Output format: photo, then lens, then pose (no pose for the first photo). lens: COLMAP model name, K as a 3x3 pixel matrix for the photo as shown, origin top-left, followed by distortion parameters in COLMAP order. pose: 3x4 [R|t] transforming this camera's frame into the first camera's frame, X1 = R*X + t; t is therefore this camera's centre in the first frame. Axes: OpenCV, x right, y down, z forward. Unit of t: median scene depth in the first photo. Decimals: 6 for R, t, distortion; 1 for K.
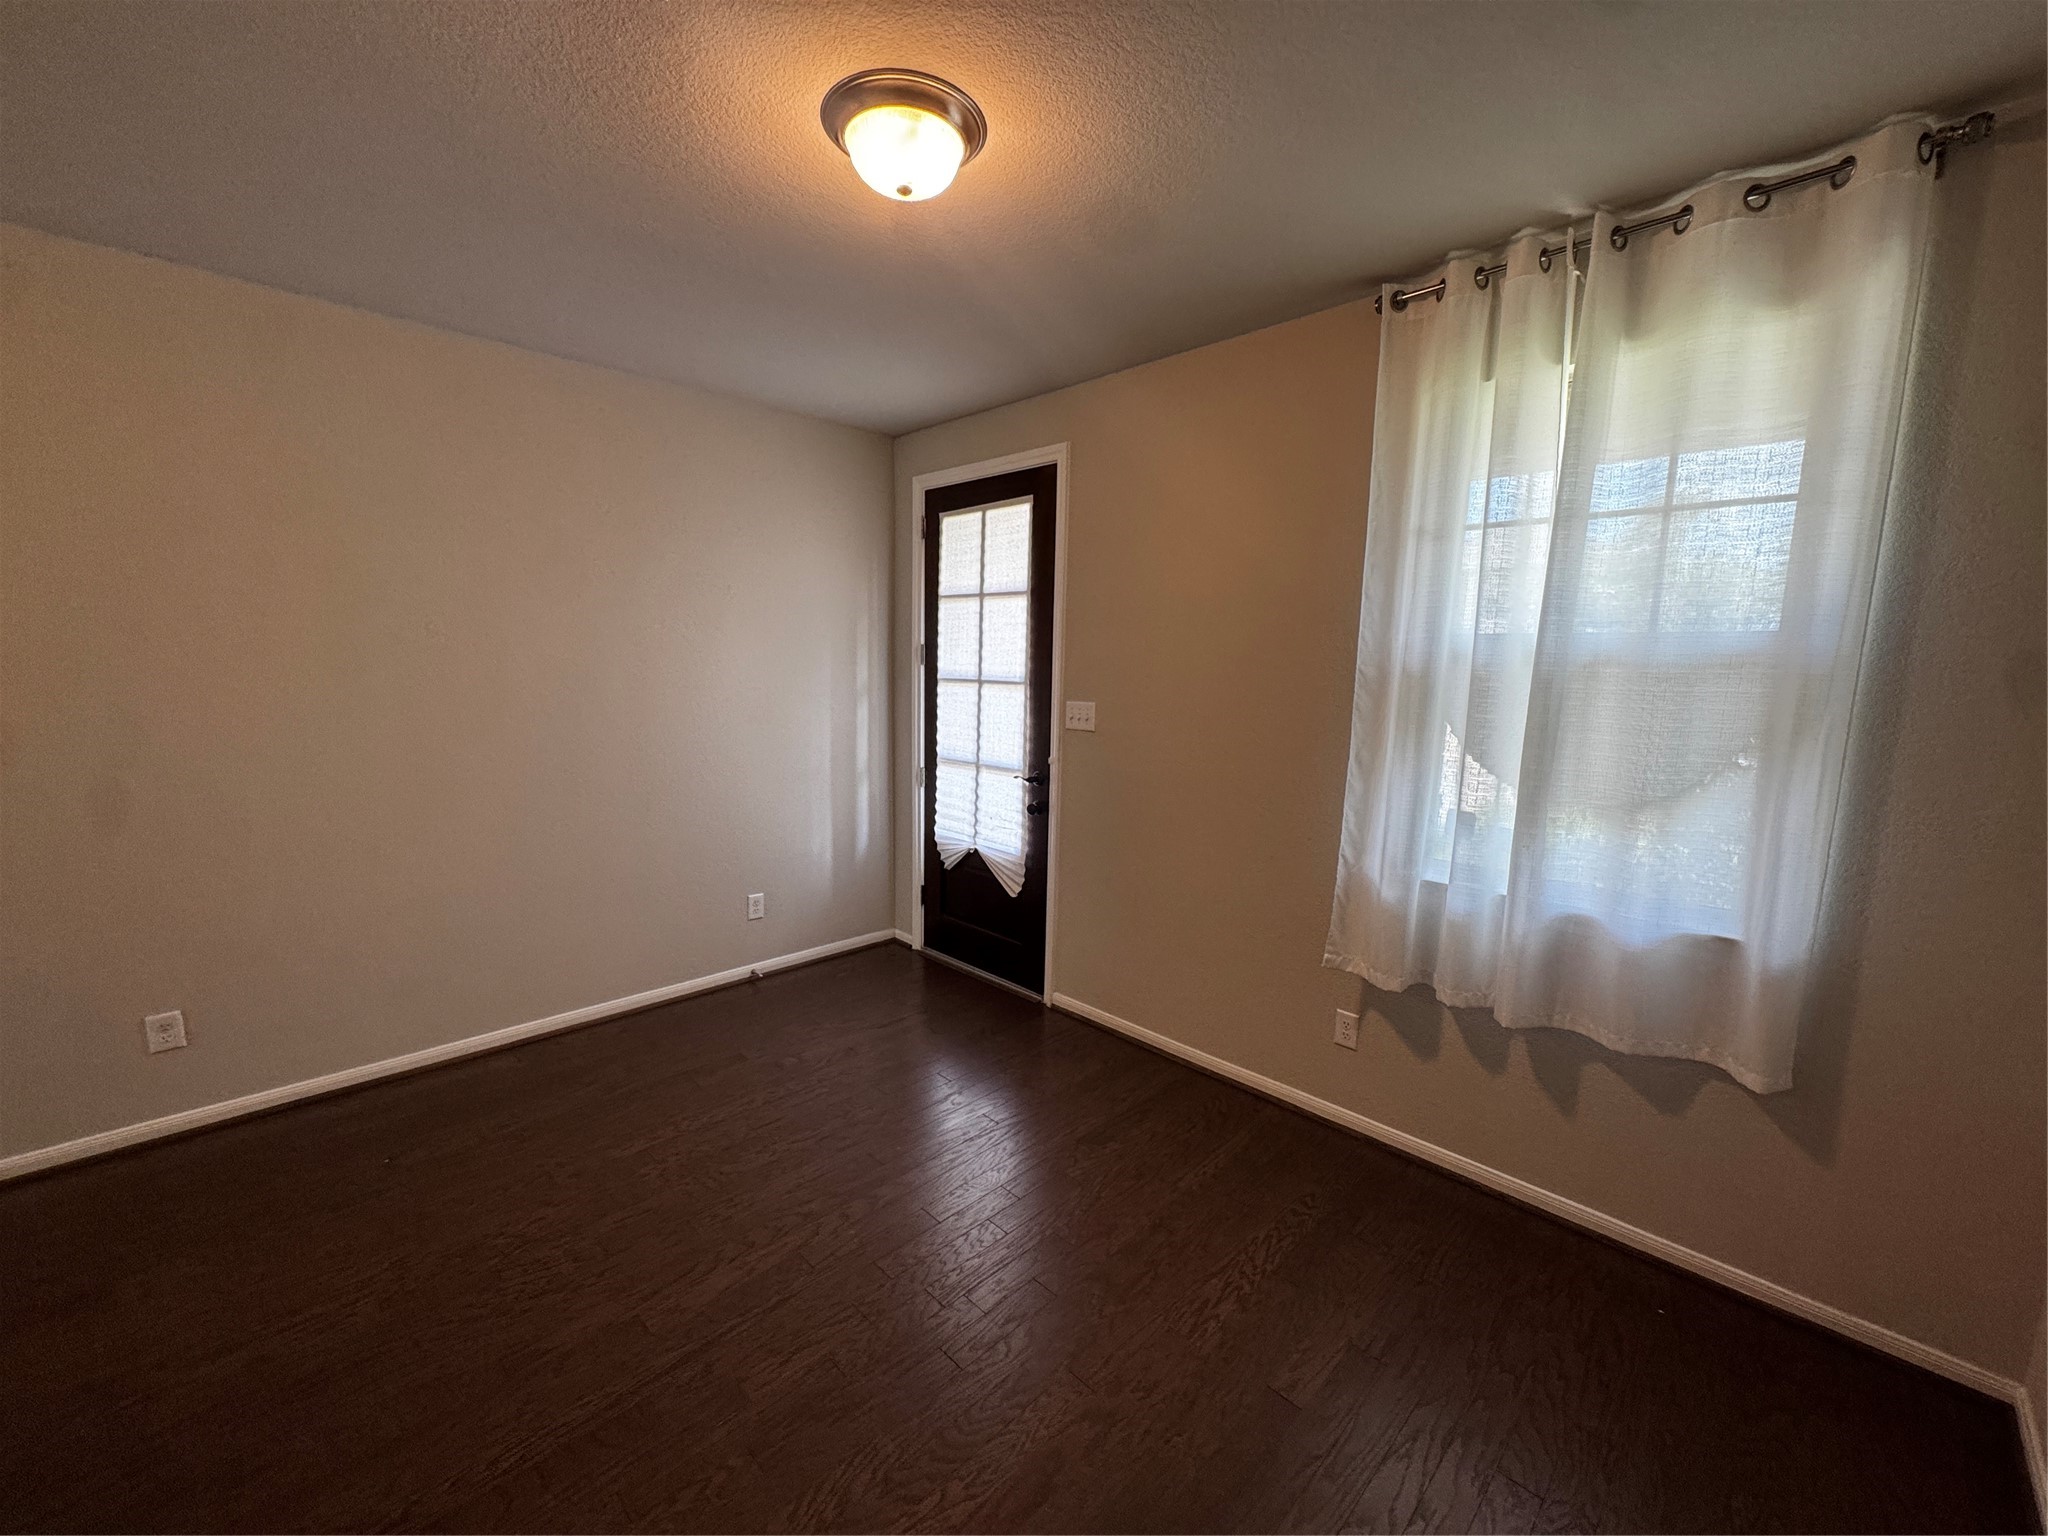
lens RADIAL K [[820.3, 0, 1020.6], [0, 820.3, 769.9], [0, 0, 1]] dist [-0.004528, 0.000783]
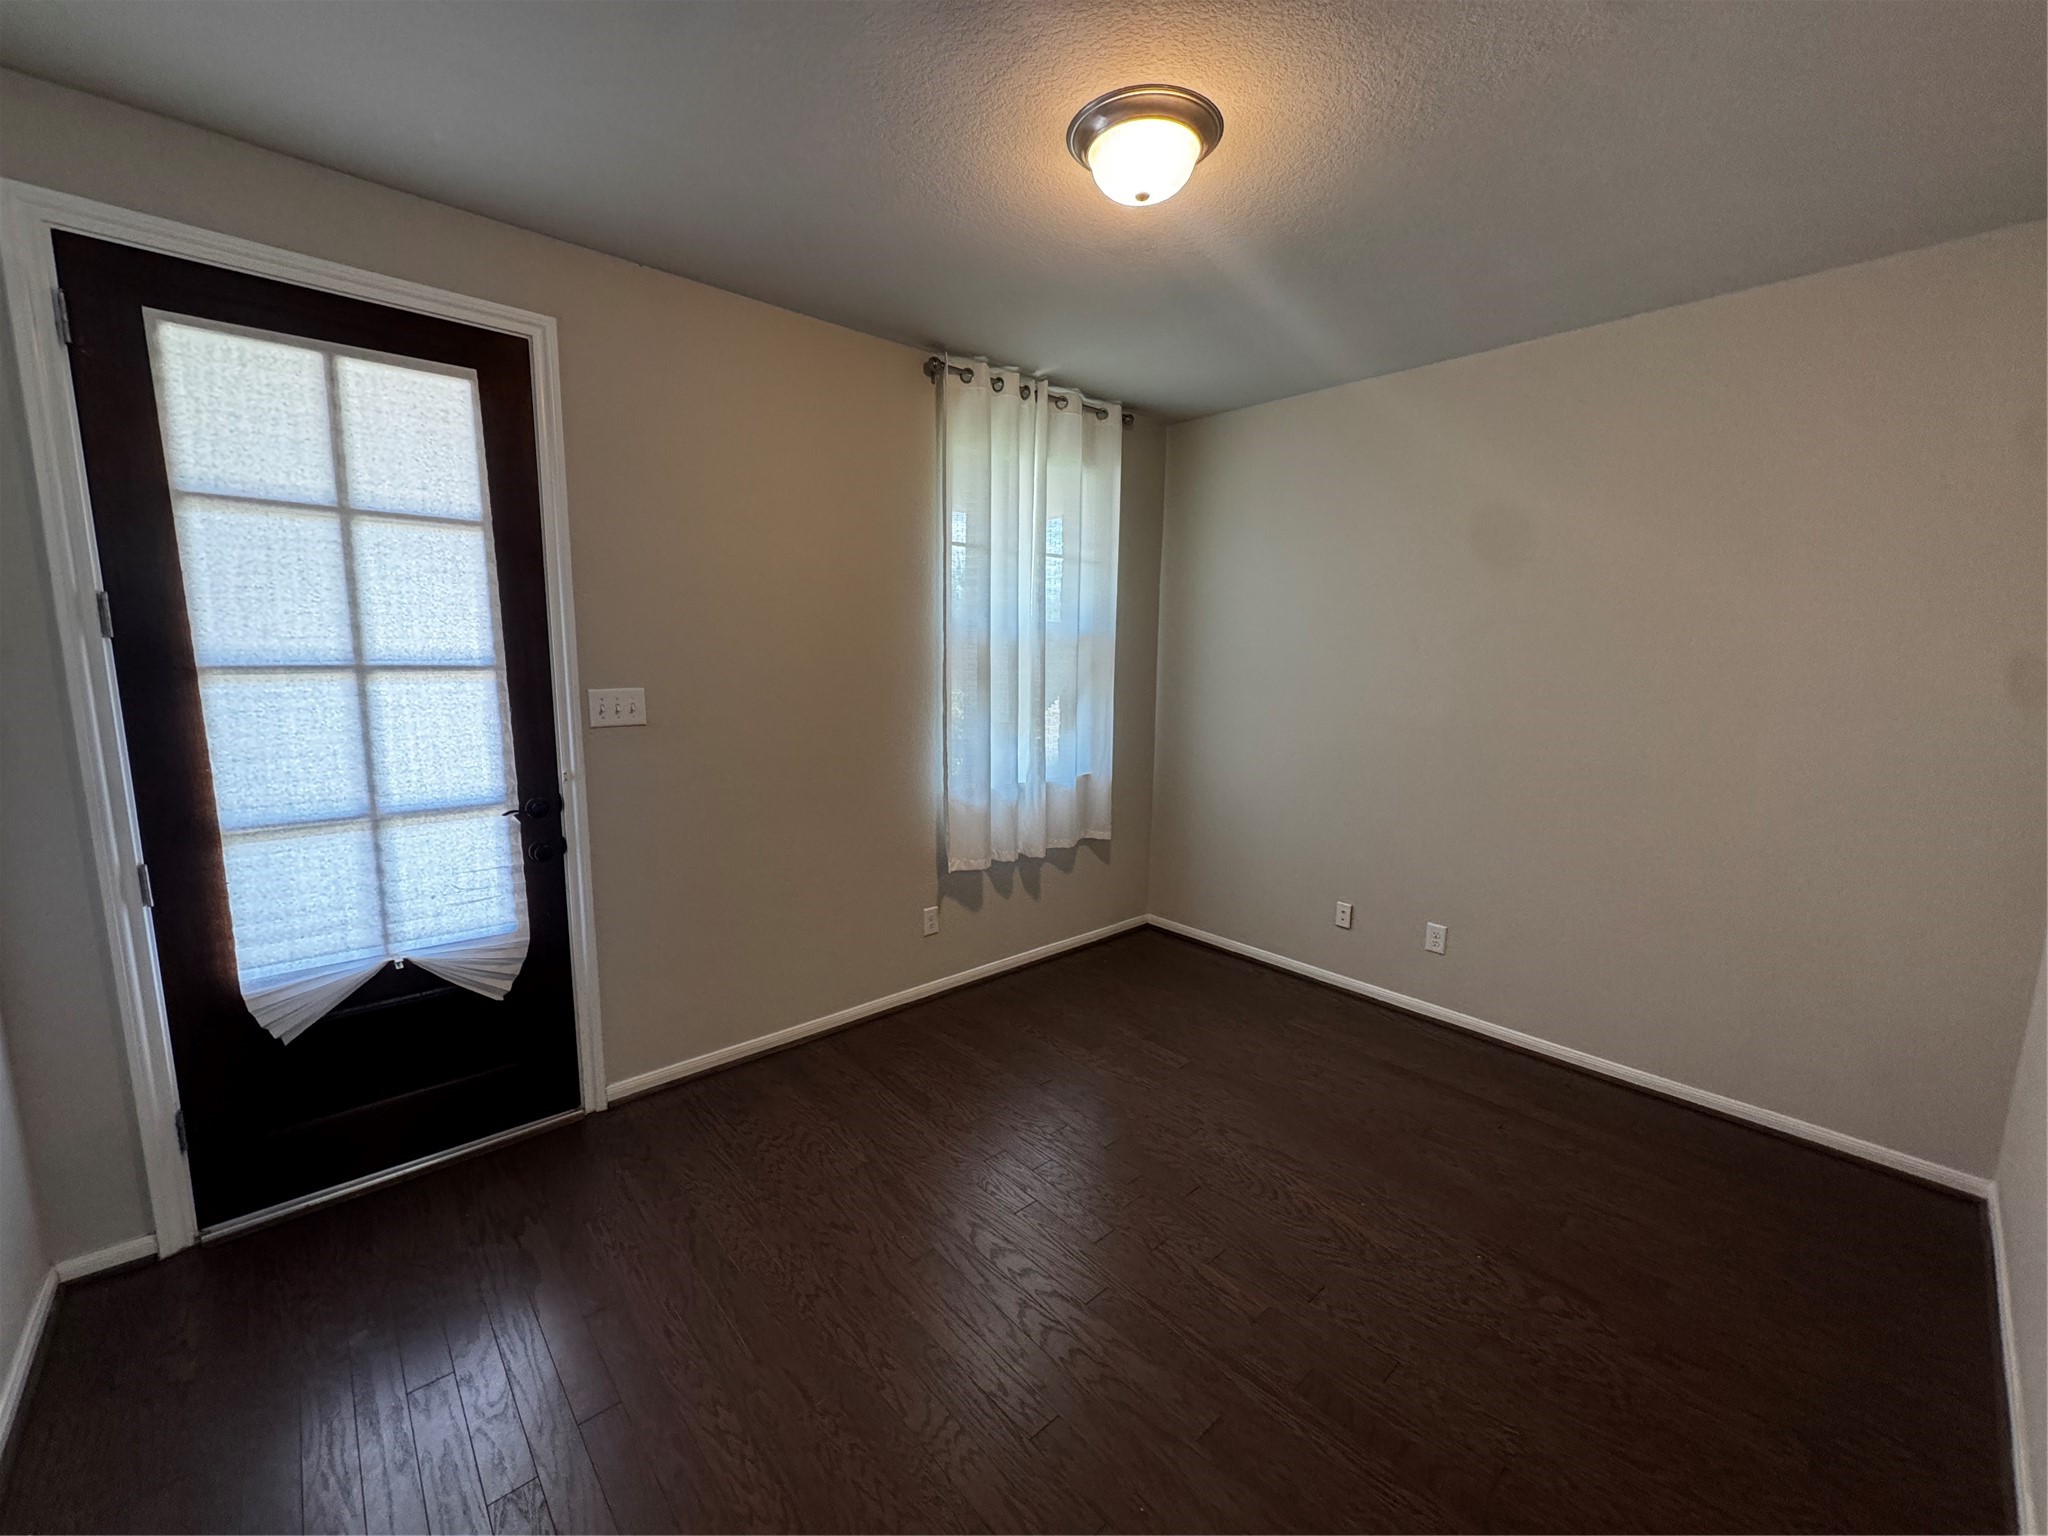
lens RADIAL K [[820.3, 0, 1022.6], [0, 820.3, 773.9], [0, 0, 1]] dist [-0.004528, 0.000783]
pose [[0.041511, -0.165303, 0.985369, -0.622458], [0.120501, 0.979848, 0.159301, -0.076023], [-0.991845, 0.112125, 0.060594, 0.555901]]
